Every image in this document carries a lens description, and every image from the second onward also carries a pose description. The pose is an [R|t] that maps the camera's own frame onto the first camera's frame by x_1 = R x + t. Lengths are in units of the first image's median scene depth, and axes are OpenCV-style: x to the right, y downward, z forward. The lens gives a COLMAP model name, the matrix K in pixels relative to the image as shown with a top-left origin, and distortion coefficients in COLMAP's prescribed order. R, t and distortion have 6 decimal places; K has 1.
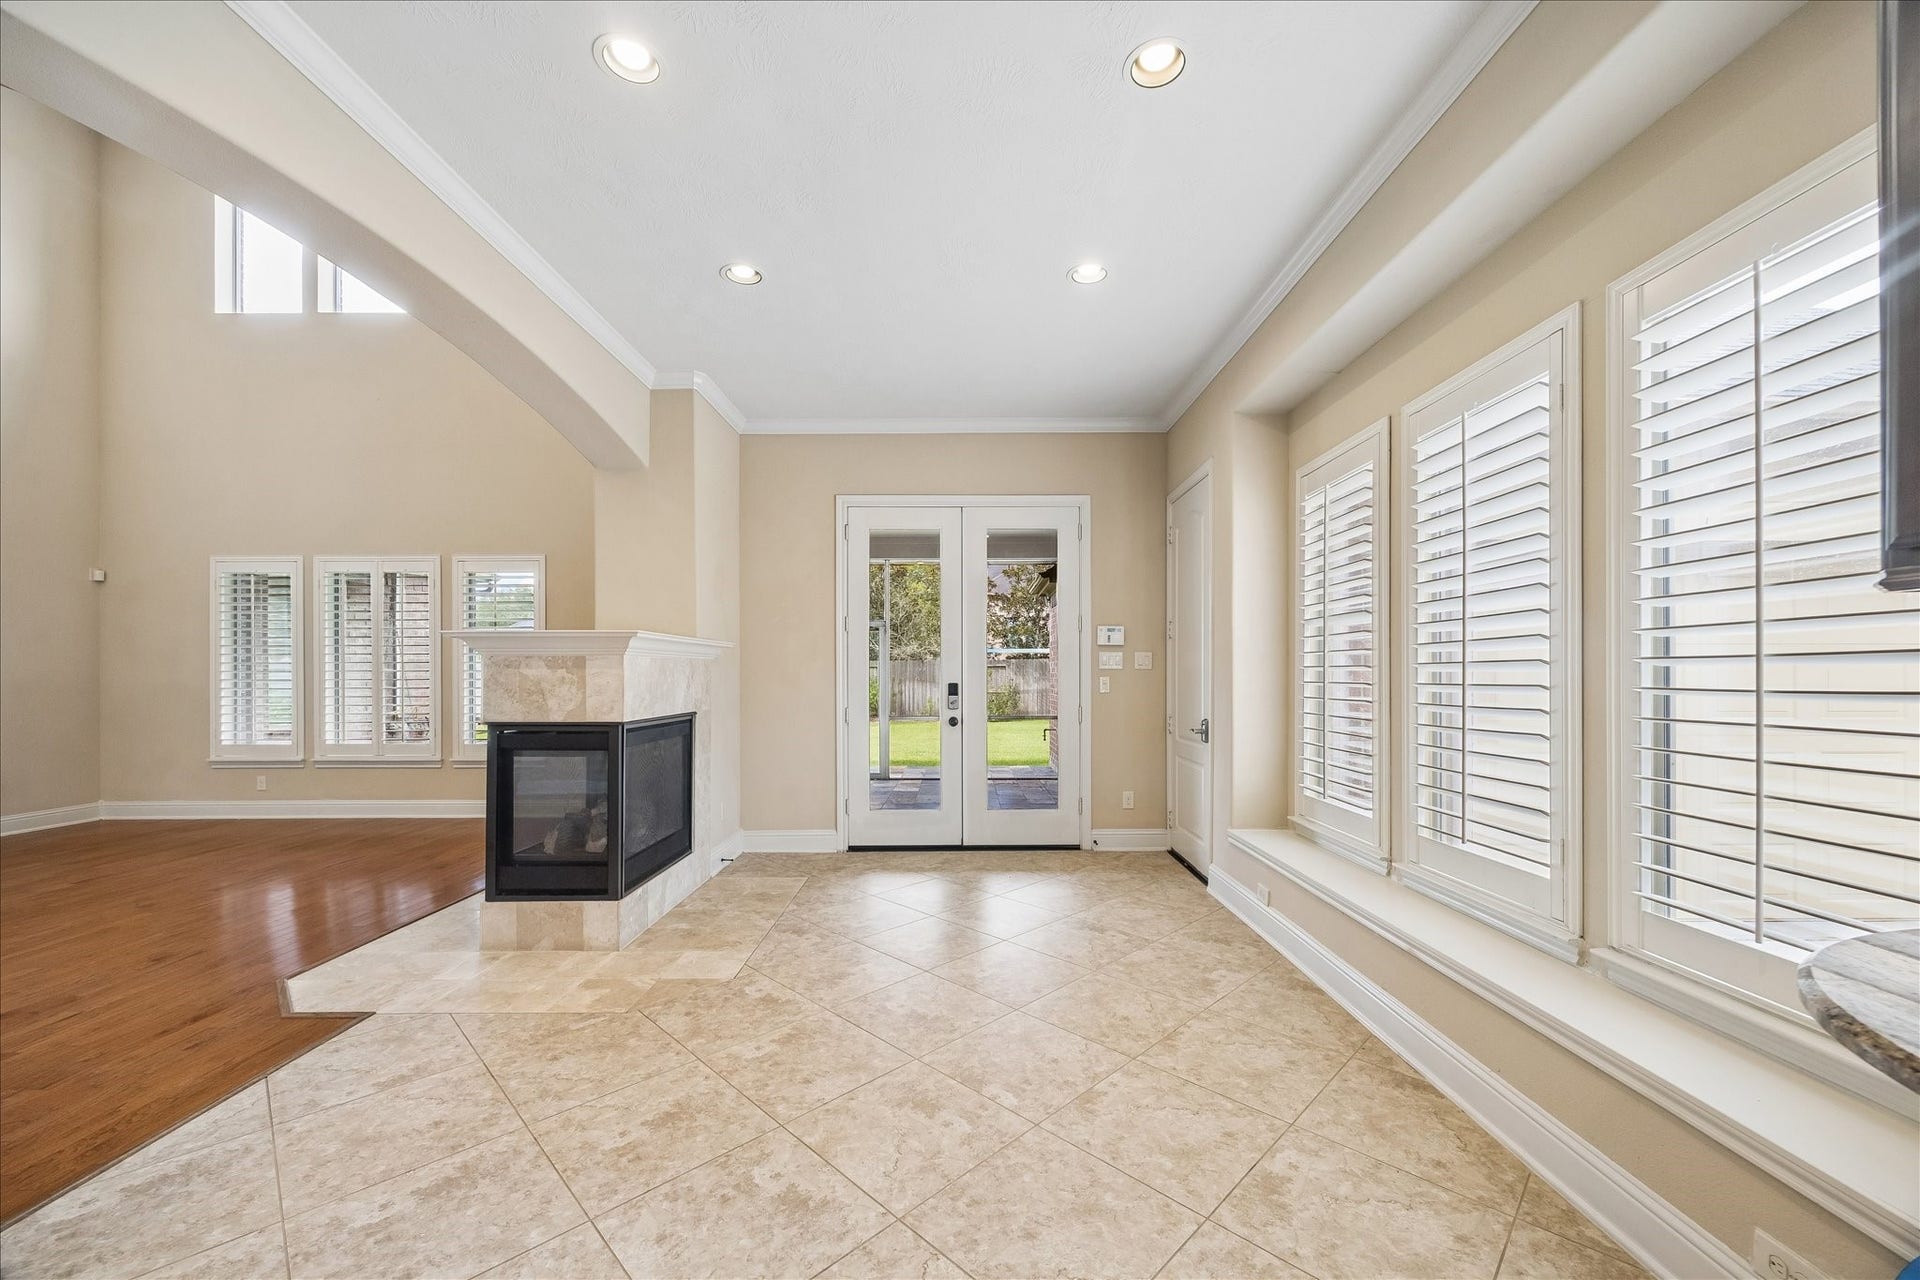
lens RADIAL K [[741.0, 0, 949.9], [0, 741.0, 676.6], [0, 0, 1]] dist [0.003718, 0.000150]
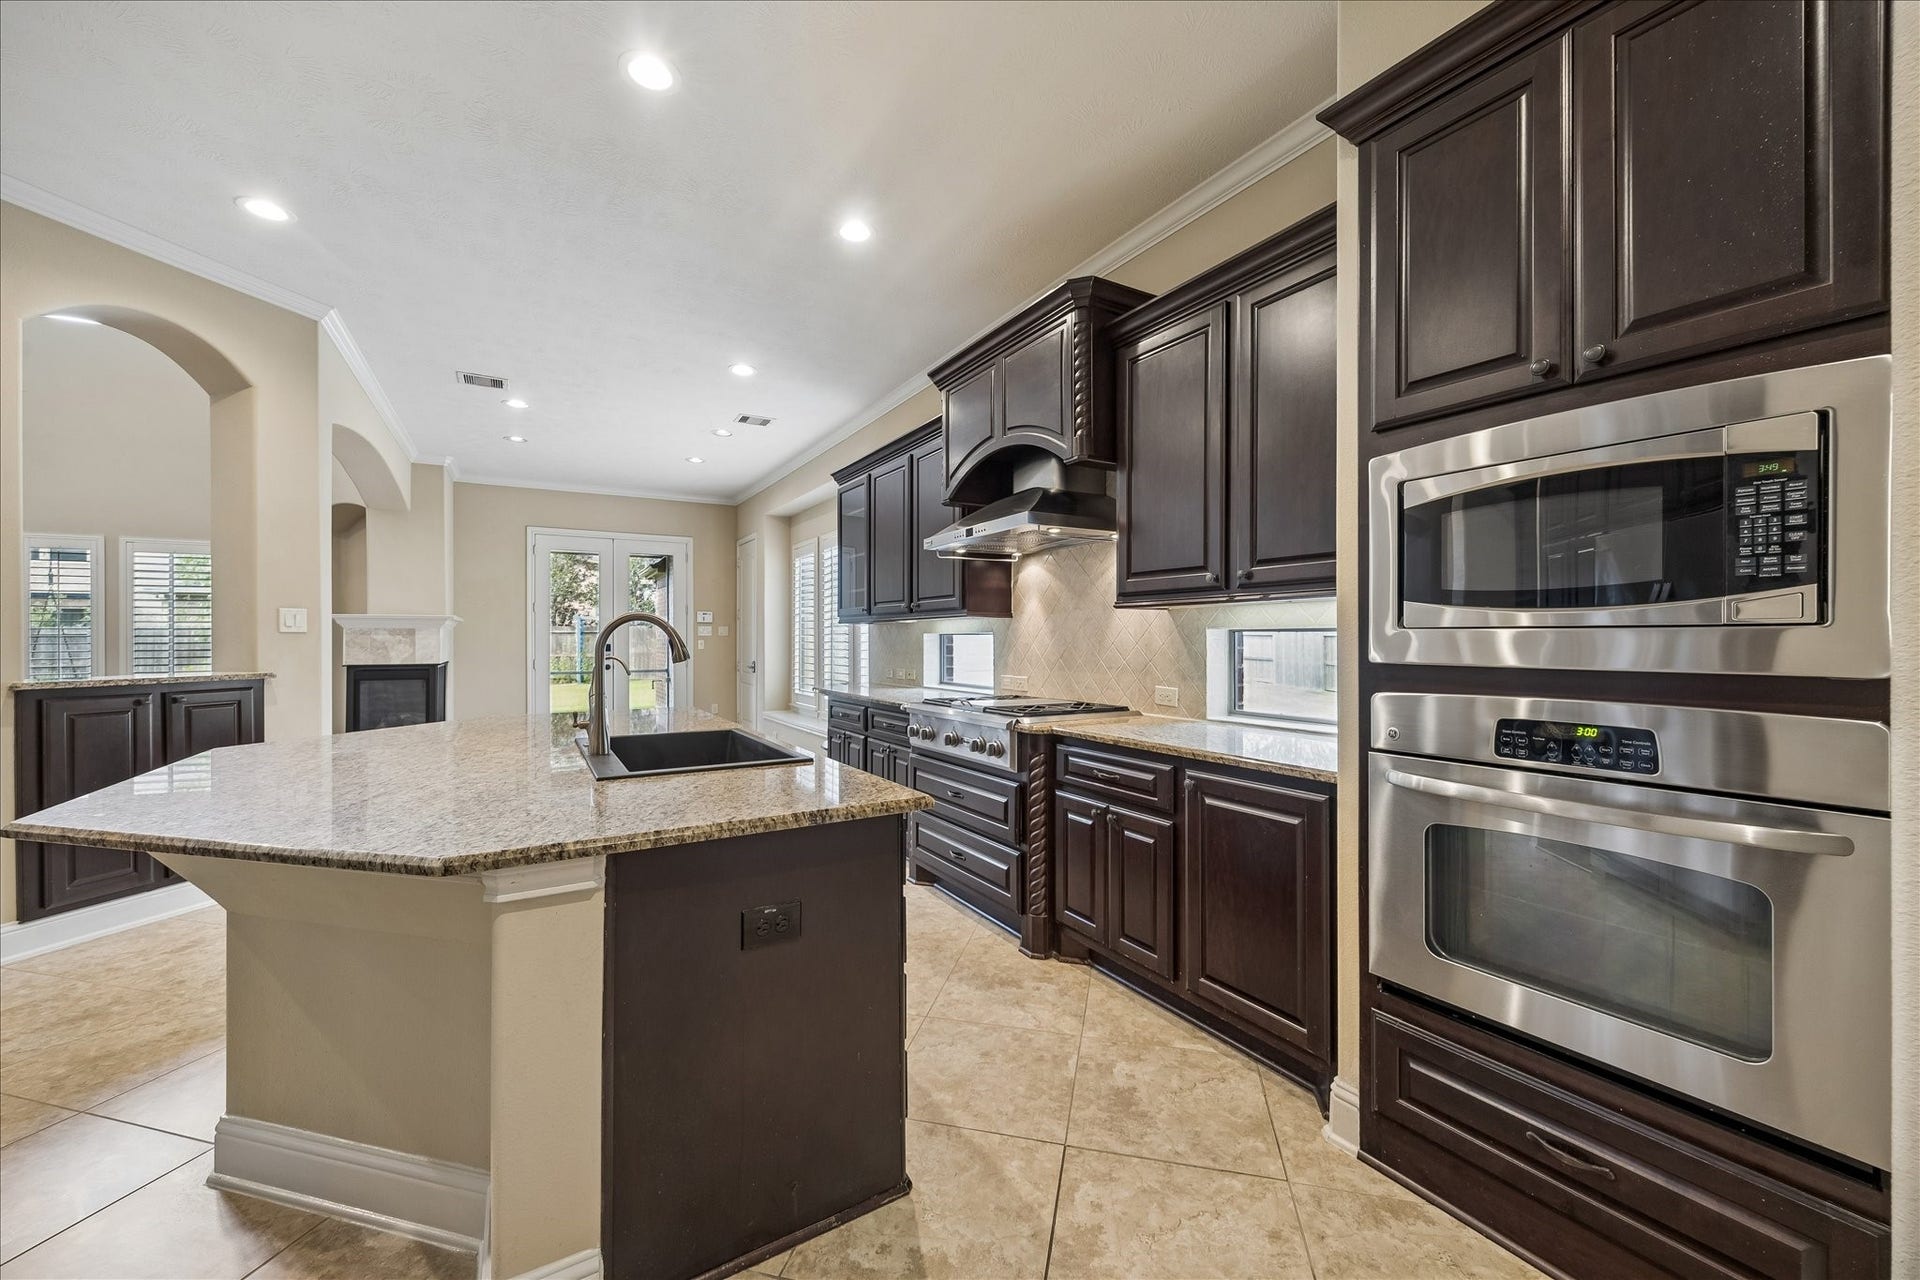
lens RADIAL K [[741.0, 0, 951.4], [0, 741.0, 639.7], [0, 0, 1]] dist [0.003718, 0.000150]
pose [[0.858148, -0.000663, 0.513402, -0.292208], [0.002286, 0.999994, -0.002528, 0.007983], [-0.513397, 0.003343, 0.858145, -1.287129]]
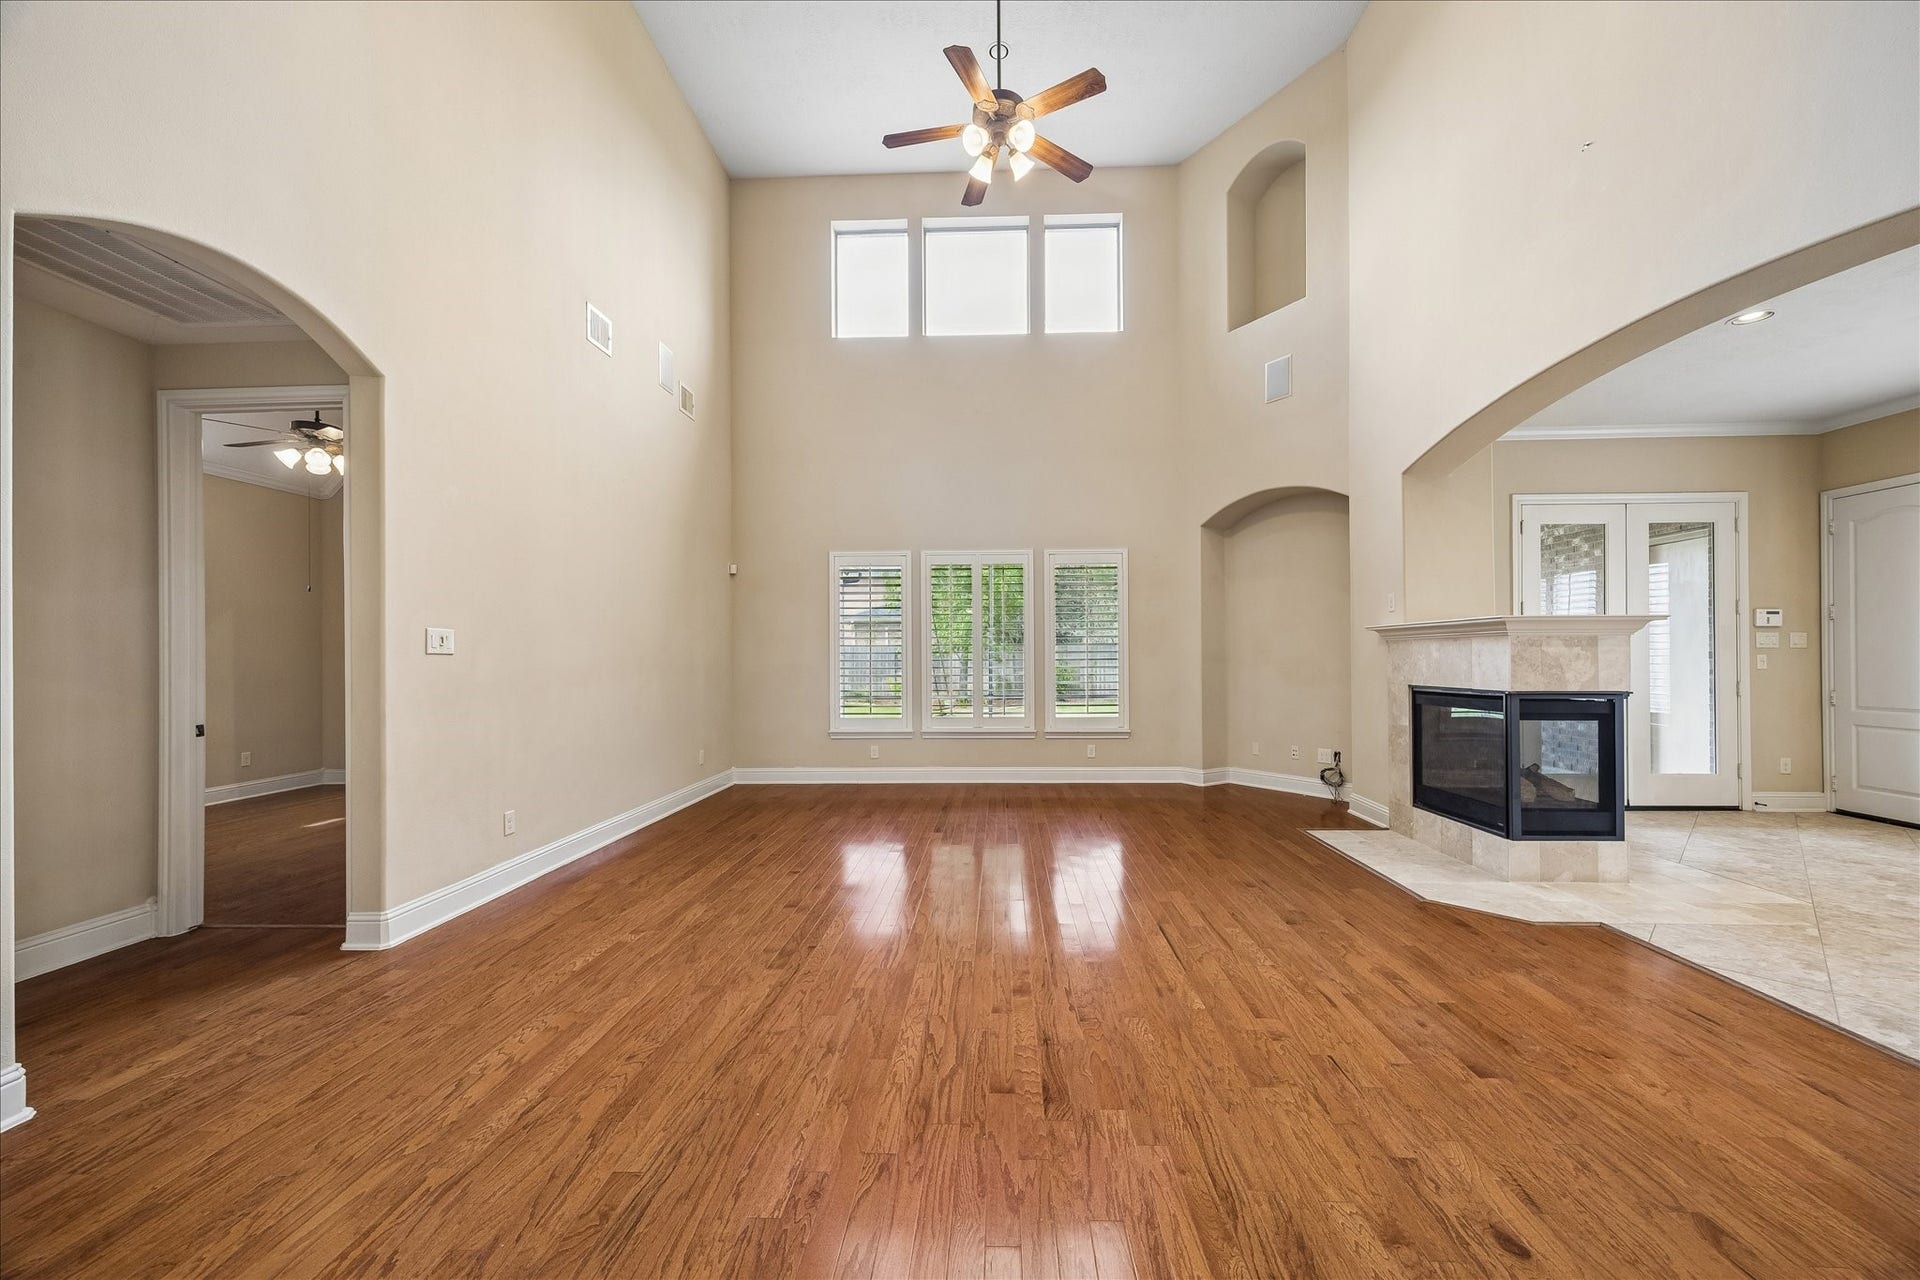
lens RADIAL K [[741.0, 0, 958.3], [0, 741.0, 645.4], [0, 0, 1]] dist [0.003718, 0.000150]
pose [[0.999682, -0.003328, -0.024985, -1.492600], [0.002828, 0.999795, -0.020051, 0.008496], [0.025046, 0.019974, 0.999487, -0.228929]]
